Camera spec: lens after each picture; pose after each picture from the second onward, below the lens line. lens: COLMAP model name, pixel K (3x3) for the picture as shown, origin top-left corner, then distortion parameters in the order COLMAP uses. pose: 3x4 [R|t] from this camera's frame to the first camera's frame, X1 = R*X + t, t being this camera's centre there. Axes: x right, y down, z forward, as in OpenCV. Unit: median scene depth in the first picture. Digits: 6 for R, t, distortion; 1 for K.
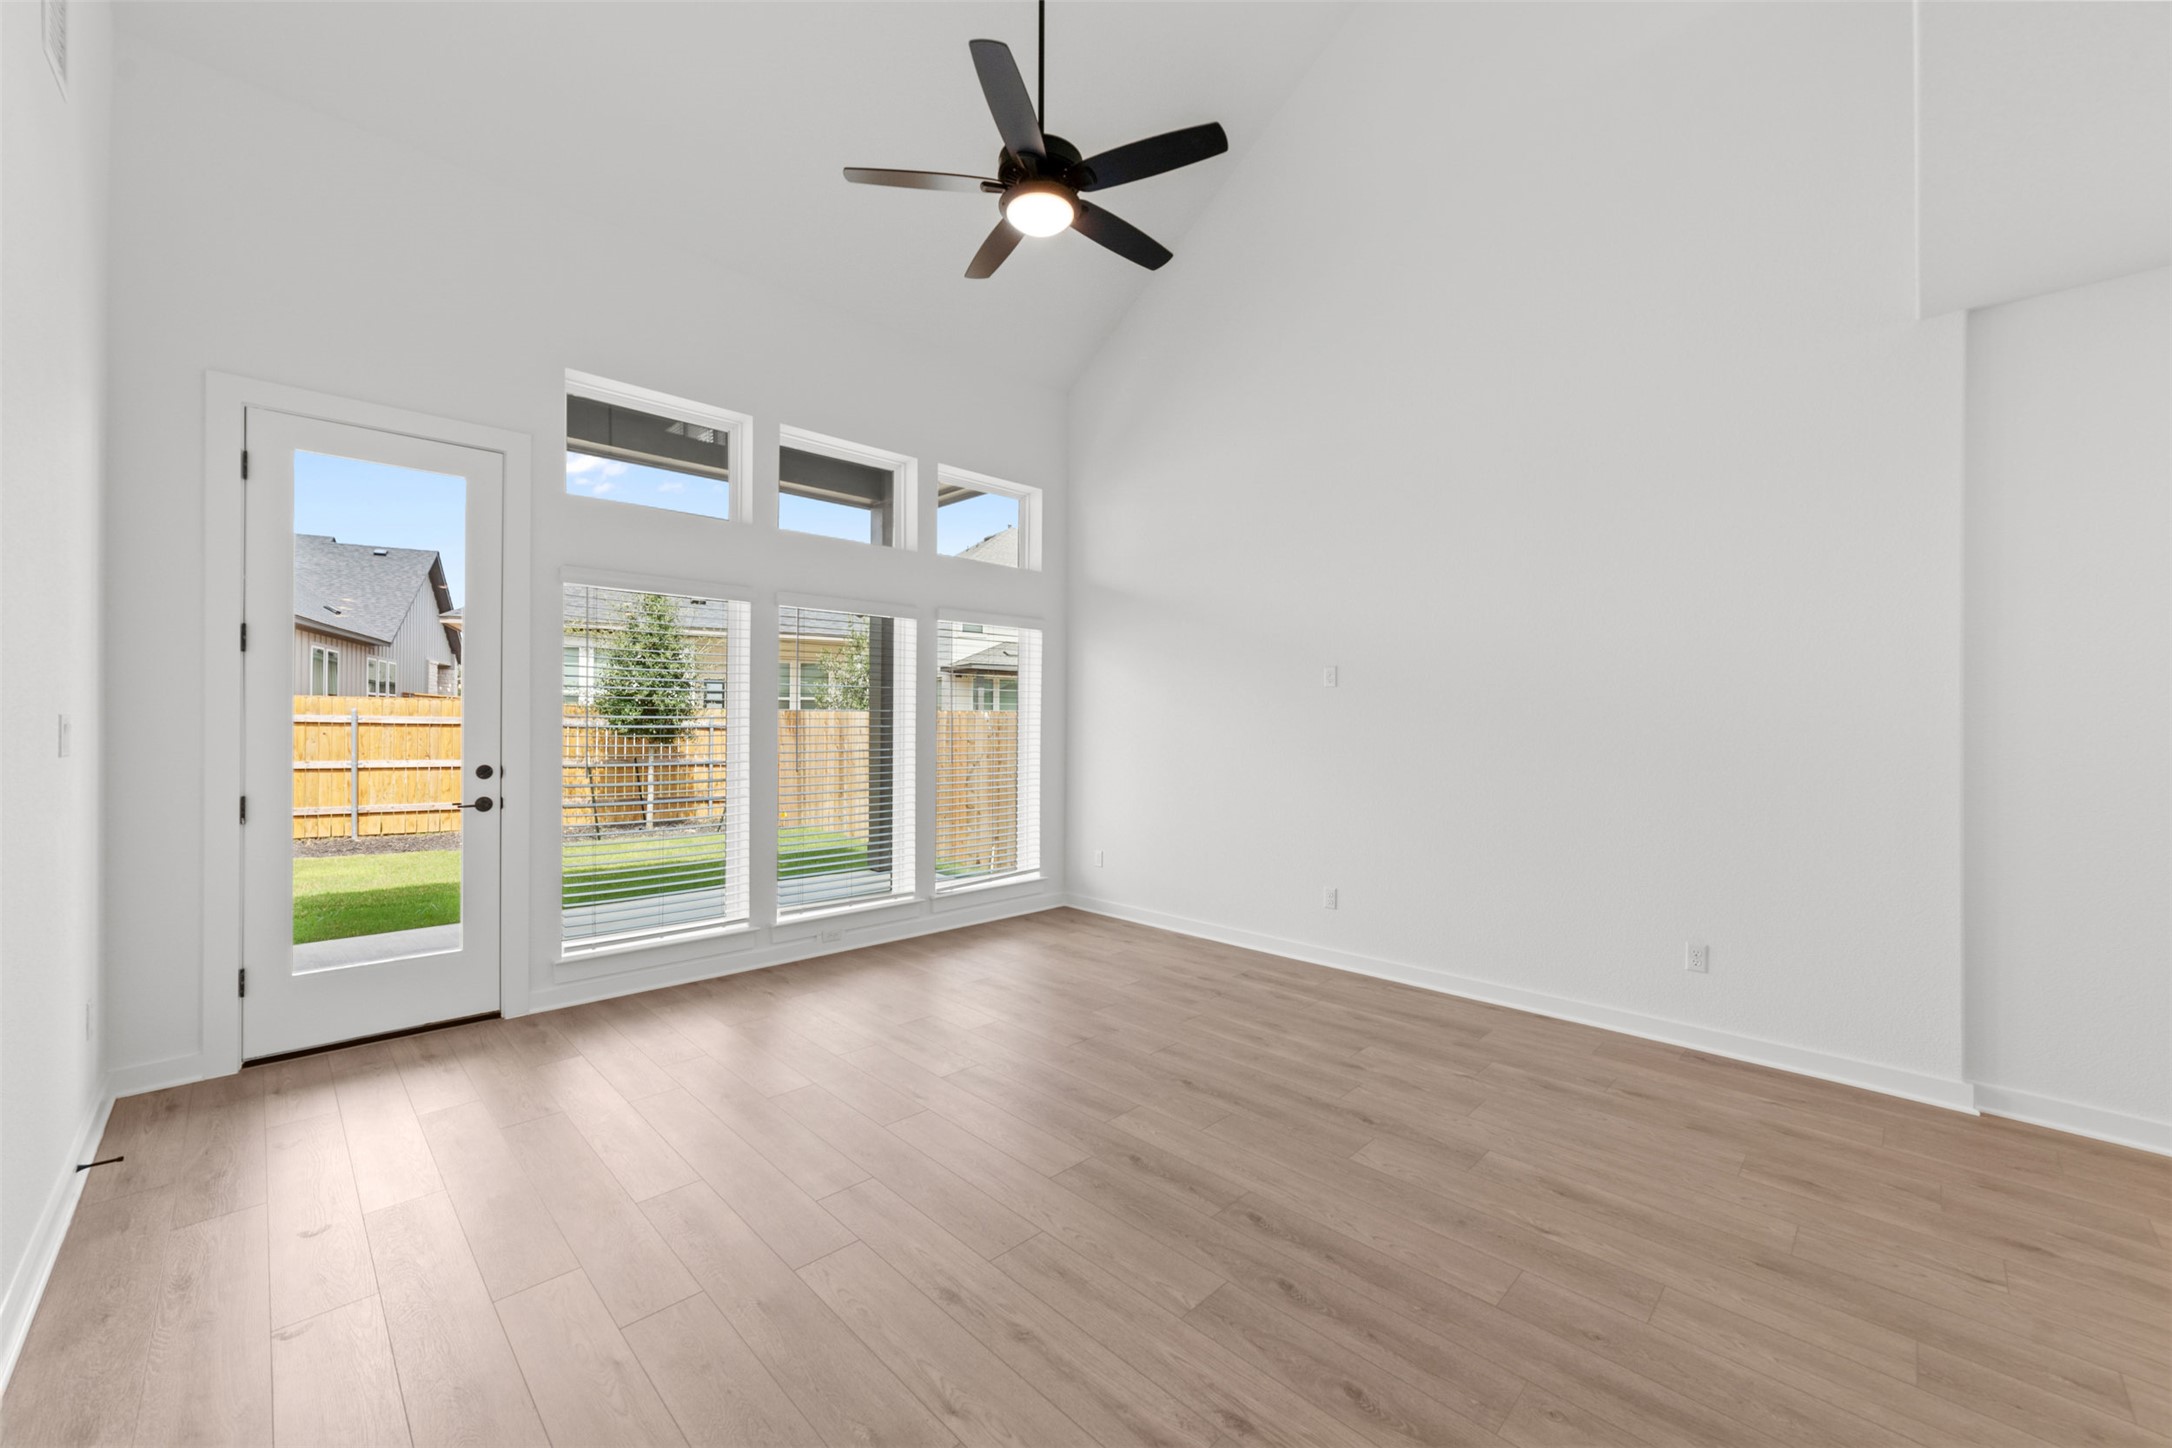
lens RADIAL K [[873.9, 0, 1087.3], [0, 873.9, 736.8], [0, 0, 1]] dist [-0.004532, -0.000110]
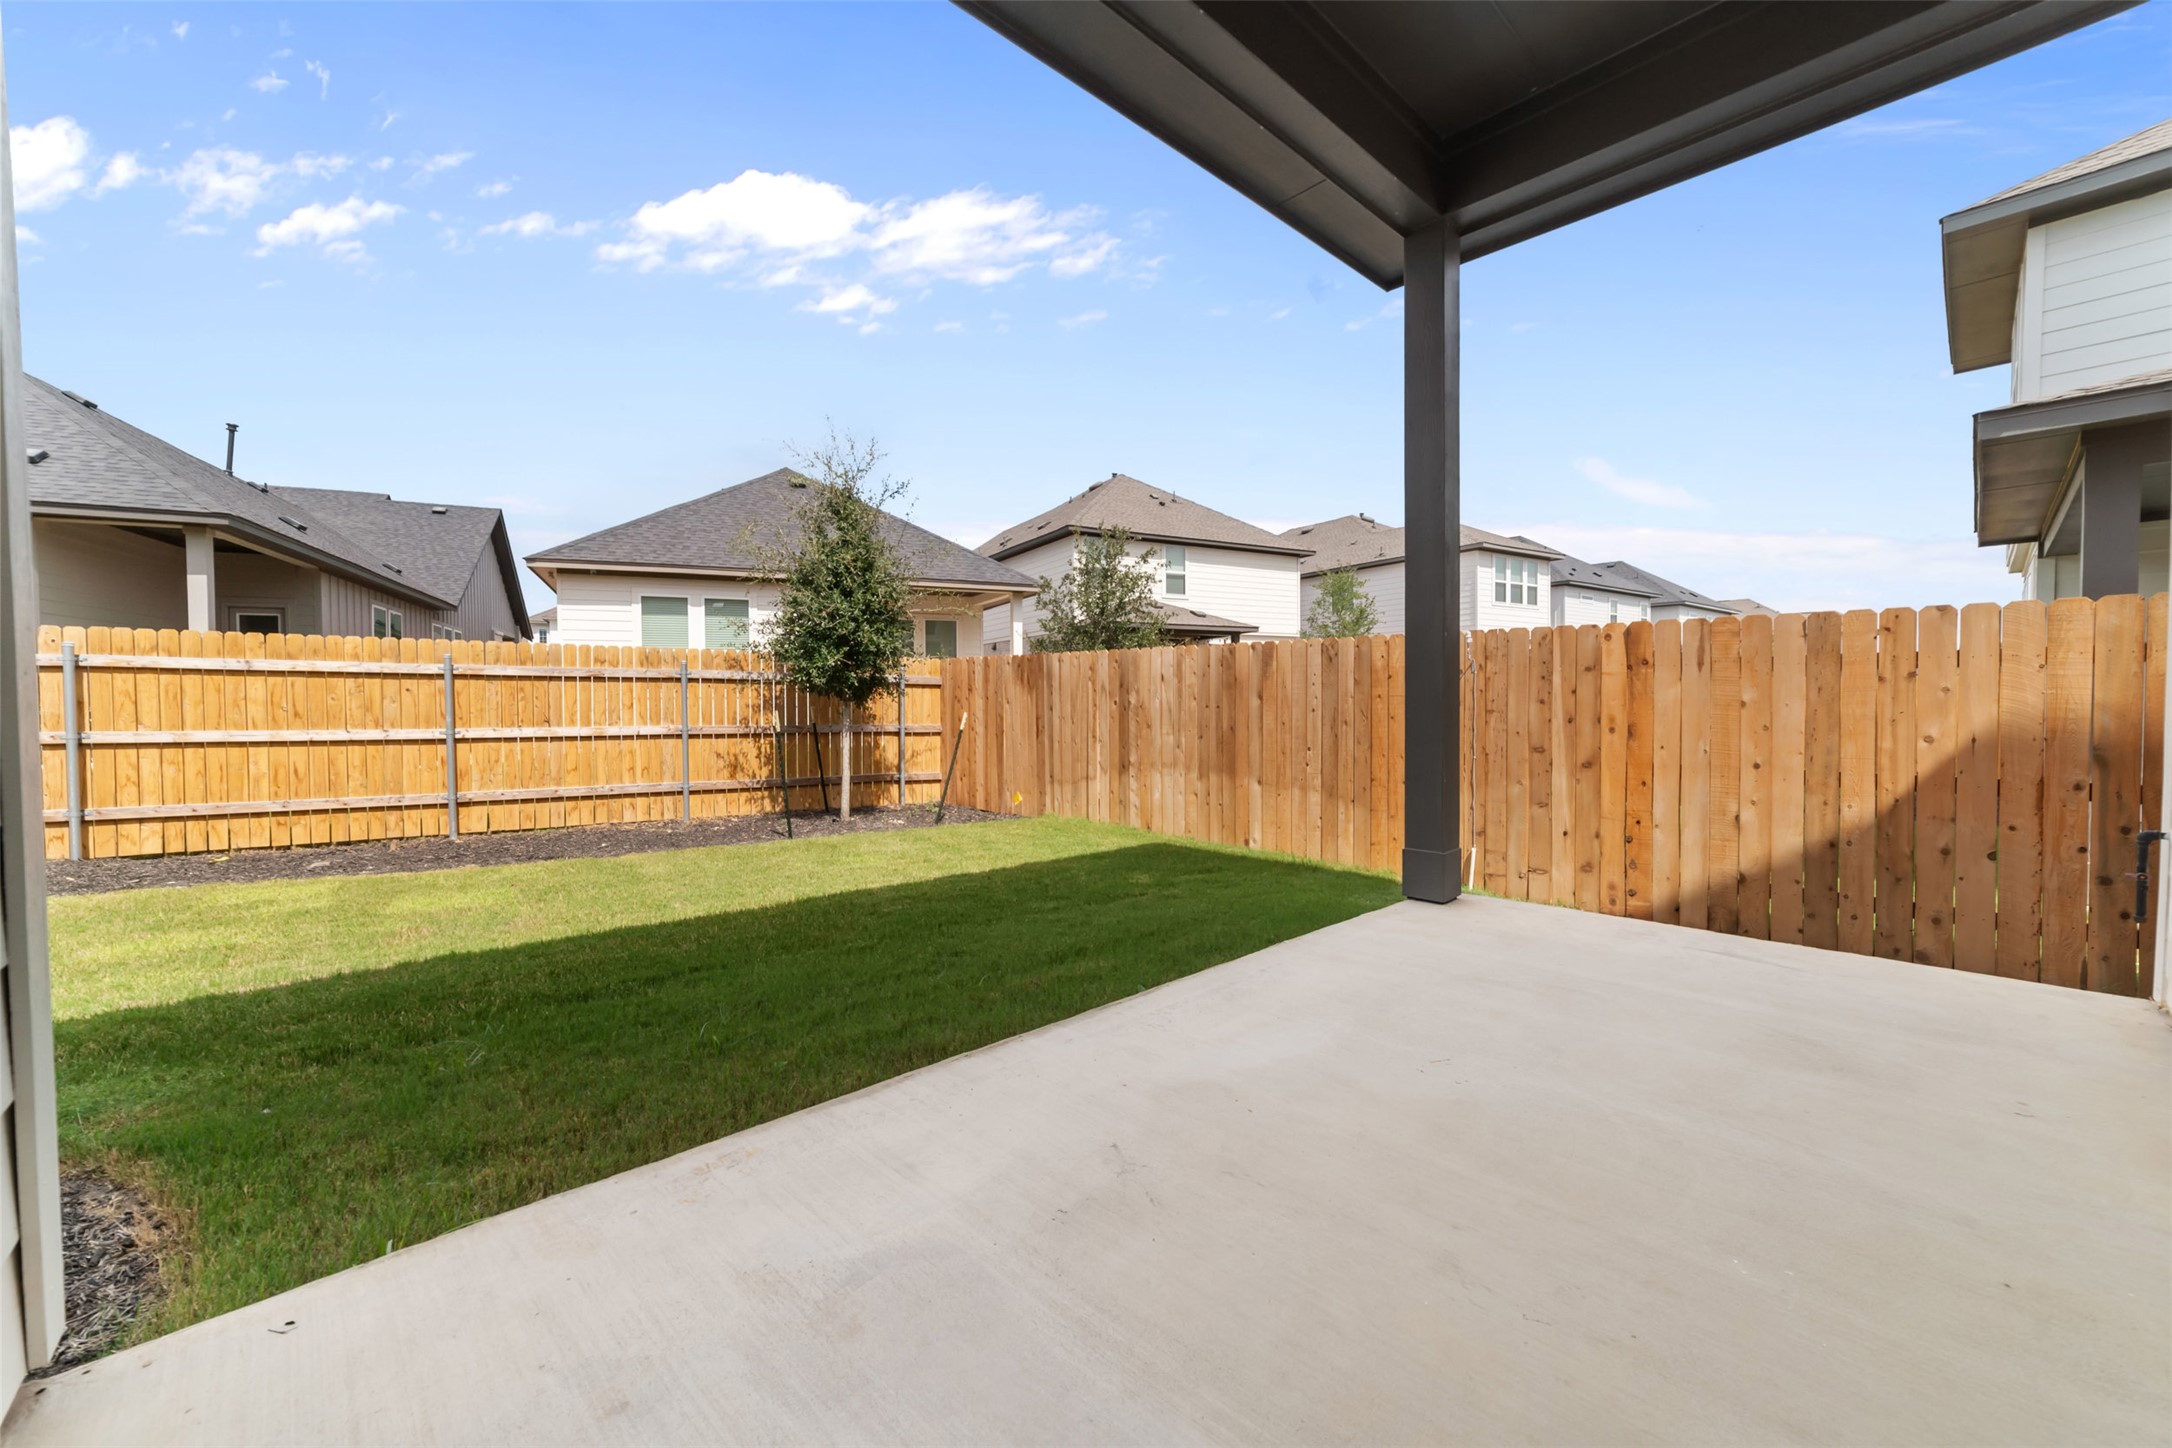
lens RADIAL K [[873.9, 0, 1091.3], [0, 873.9, 730.6], [0, 0, 1]] dist [-0.004532, -0.000110]
pose [[0.999414, -0.013032, -0.031637, -0.294234], [0.013607, 0.999745, 0.018033, 0.023234], [0.031394, -0.018453, 0.999337, 0.304748]]
